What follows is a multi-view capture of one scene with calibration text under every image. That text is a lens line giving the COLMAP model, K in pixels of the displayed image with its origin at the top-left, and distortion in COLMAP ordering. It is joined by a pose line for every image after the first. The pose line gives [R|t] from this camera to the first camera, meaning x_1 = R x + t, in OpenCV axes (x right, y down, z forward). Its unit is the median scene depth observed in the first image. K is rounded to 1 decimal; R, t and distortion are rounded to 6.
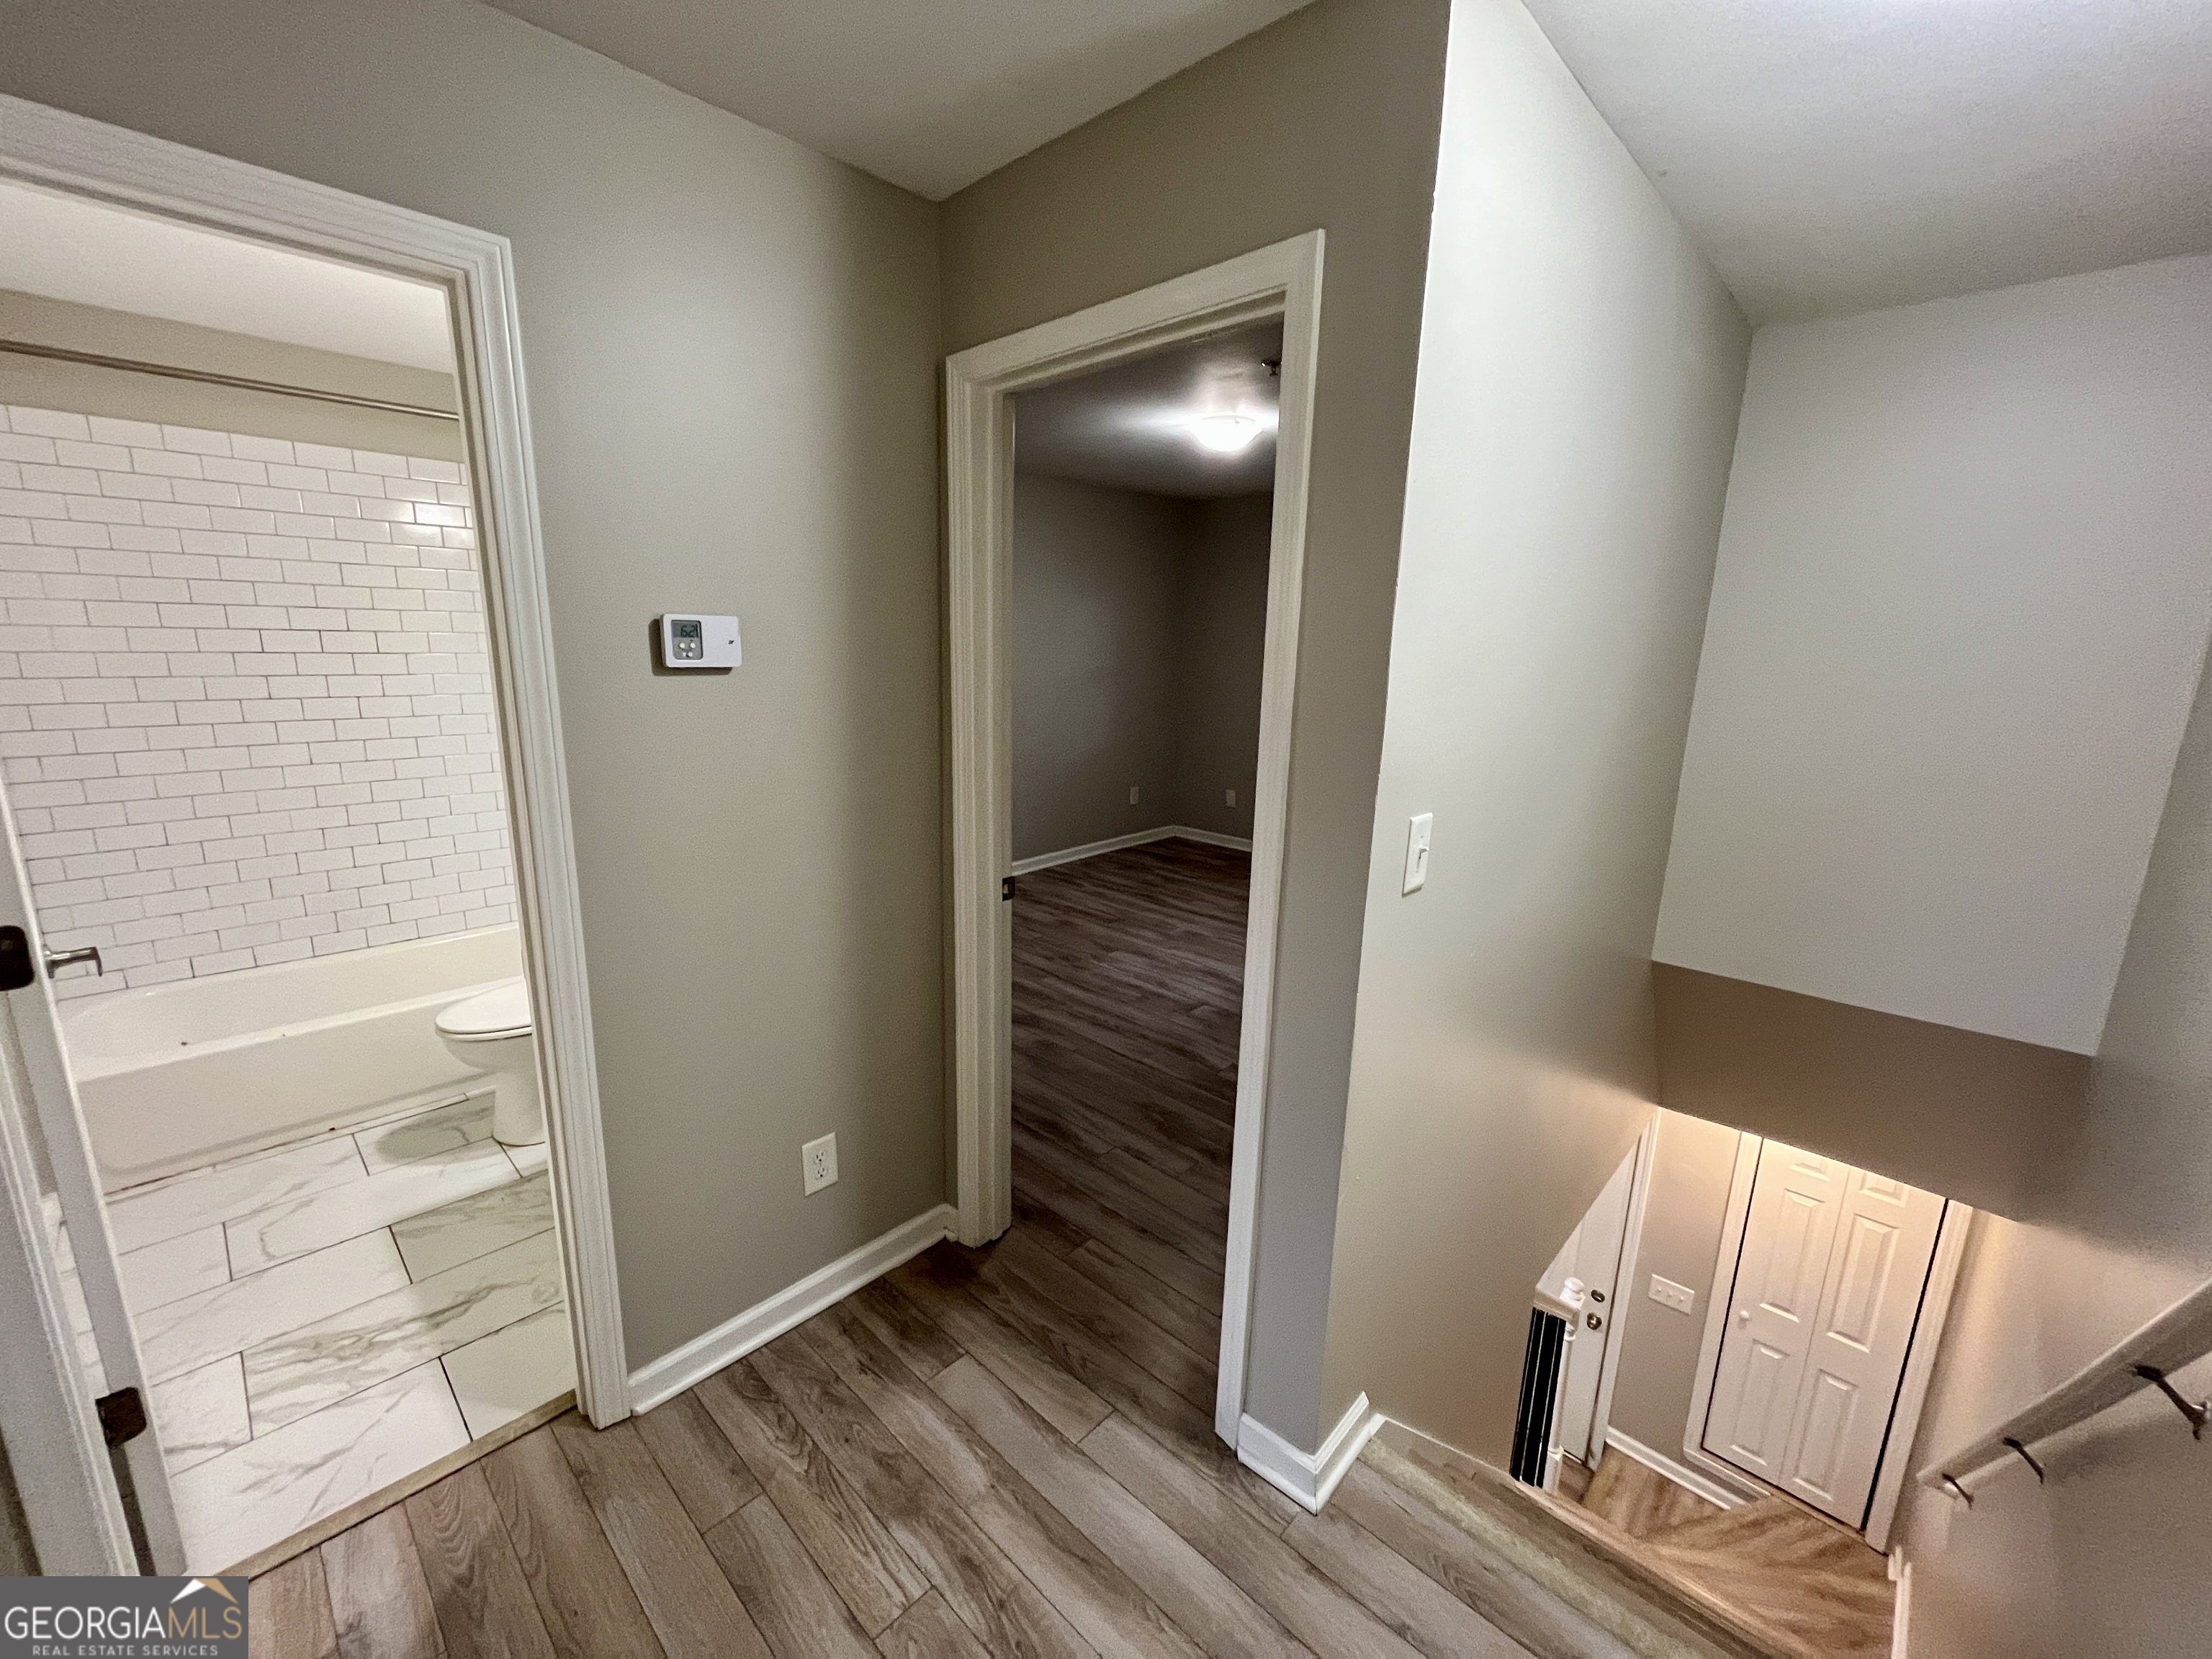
lens RADIAL K [[887.9, 0, 1101.5], [0, 887.9, 828.6], [0, 0, 1]] dist [-0.004279, 0.000089]
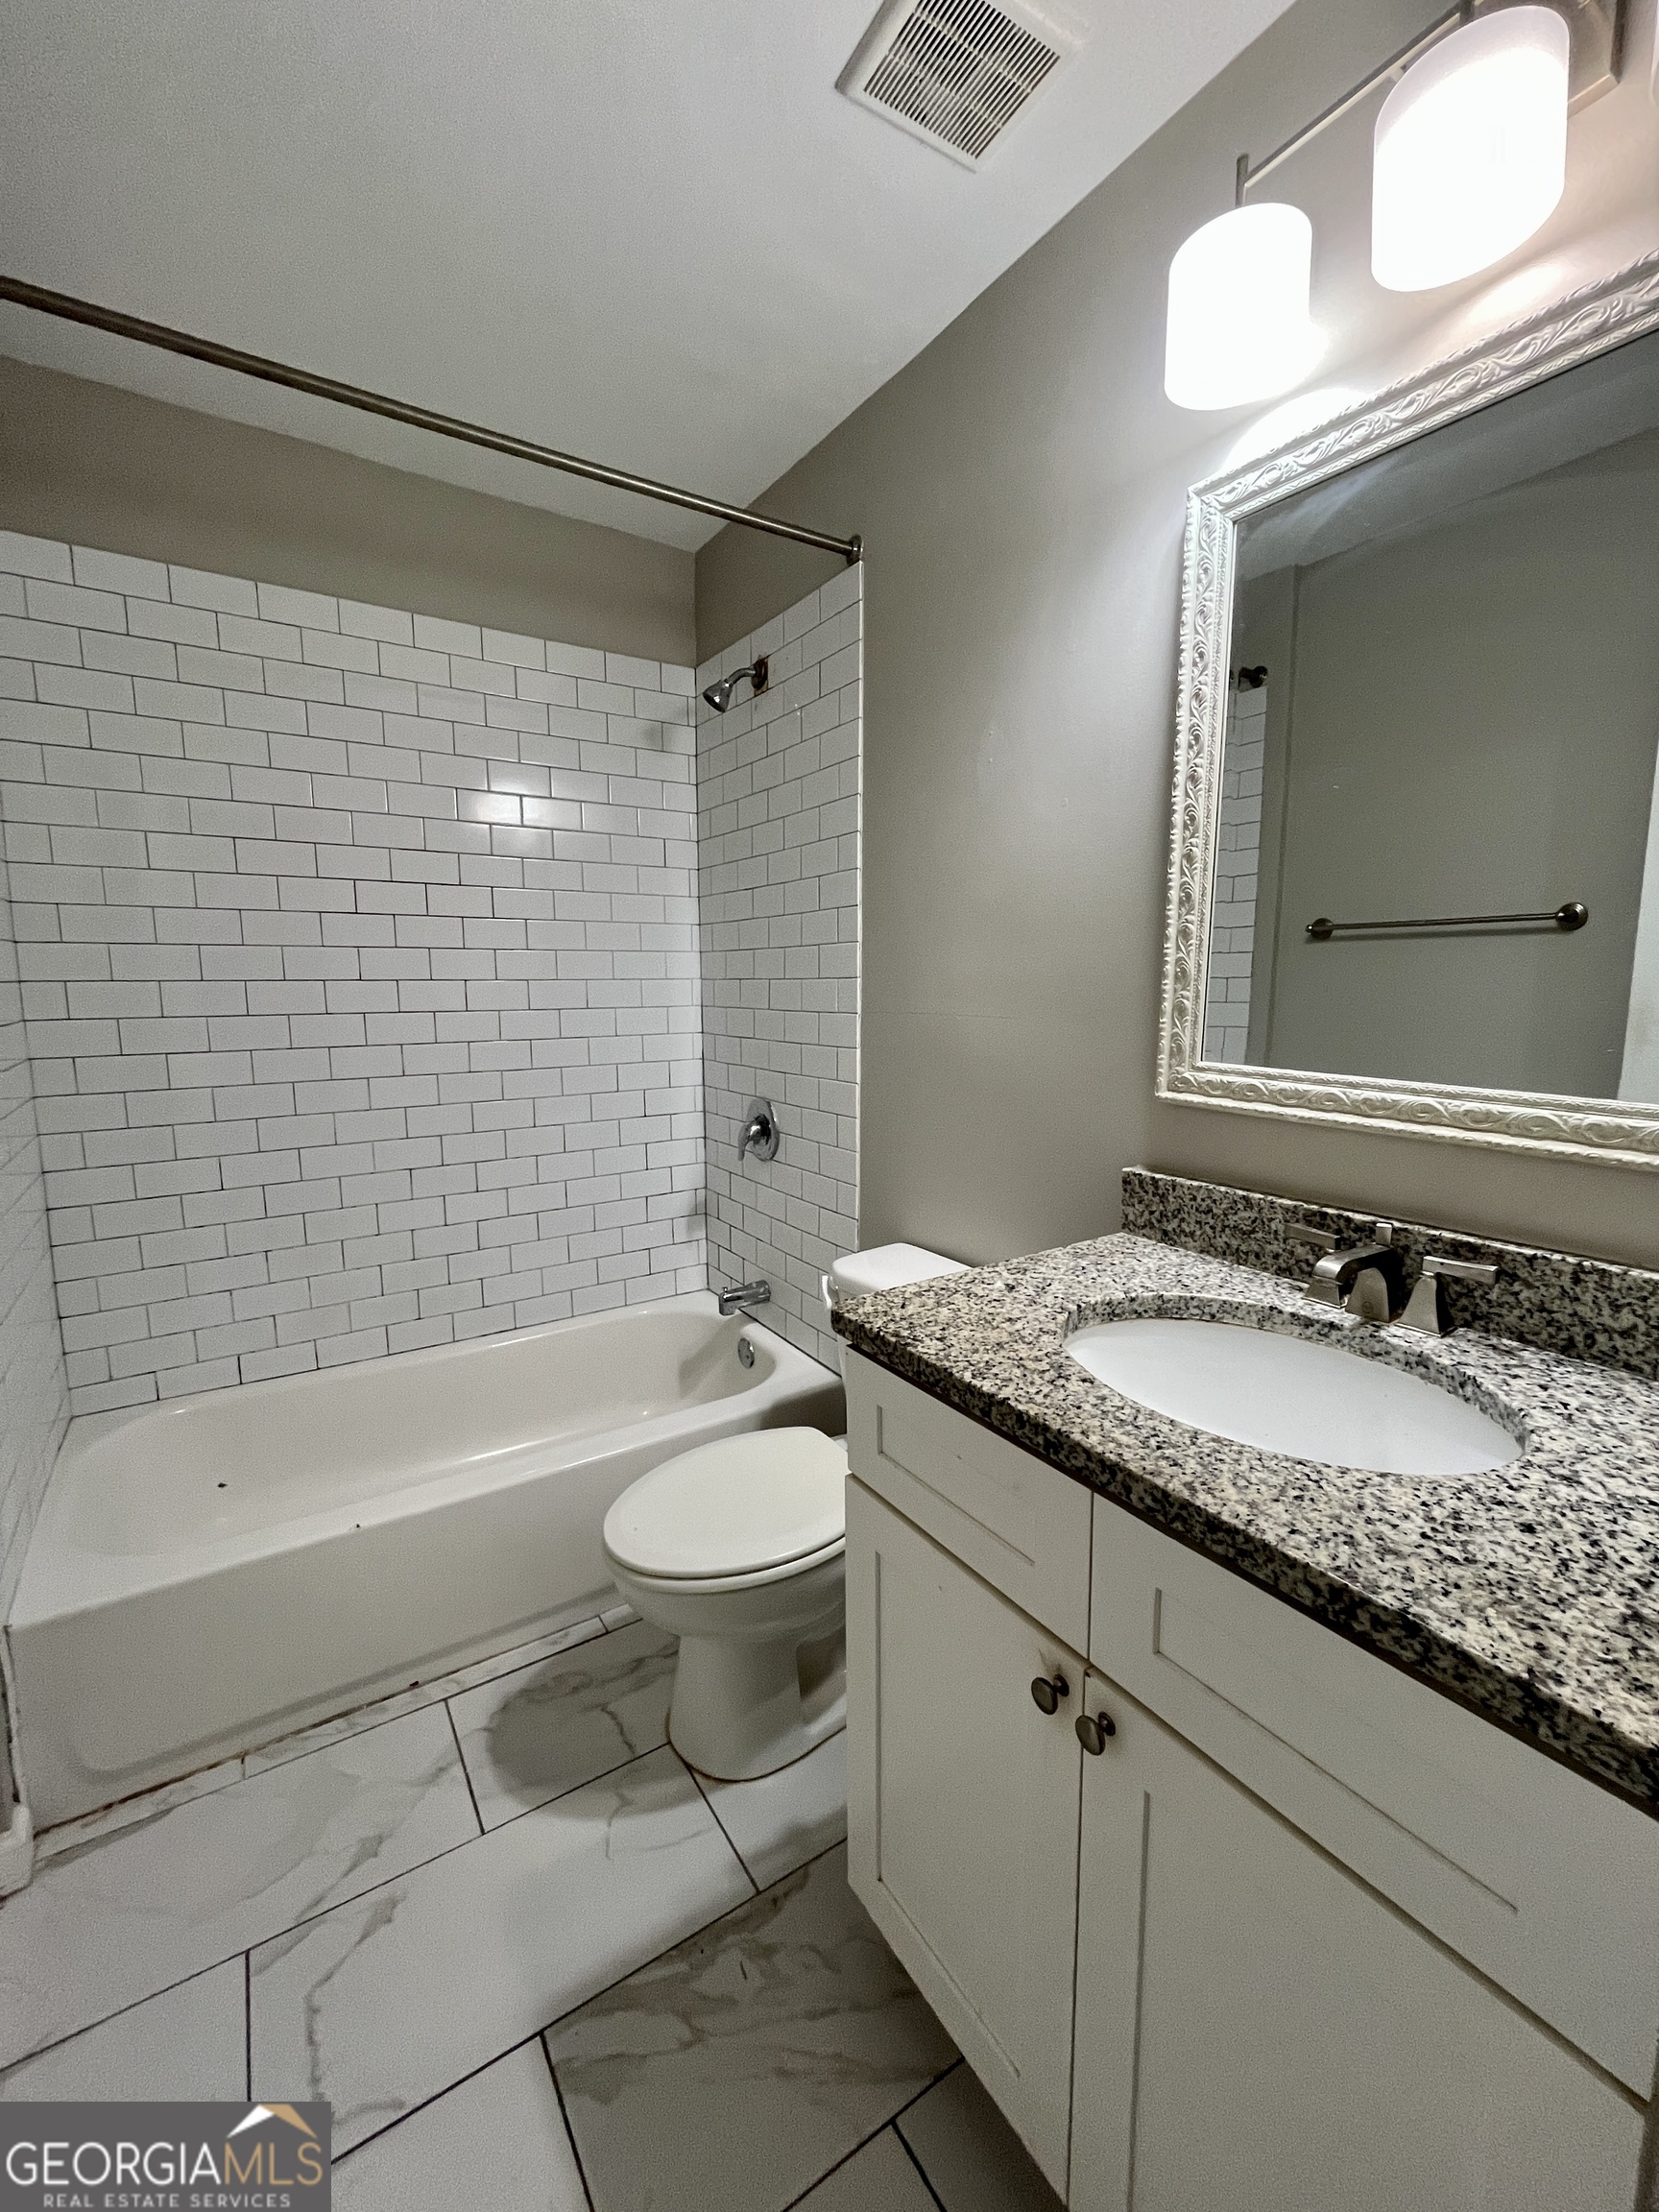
lens RADIAL K [[887.9, 0, 829.5], [0, 887.9, 1106.0], [0, 0, 1]] dist [-0.004279, 0.000089]
pose [[0.973938, -0.001481, -0.226811, -0.482184], [-0.010553, 0.998600, -0.051836, -0.017349], [0.226570, 0.052878, 0.972558, 0.485140]]
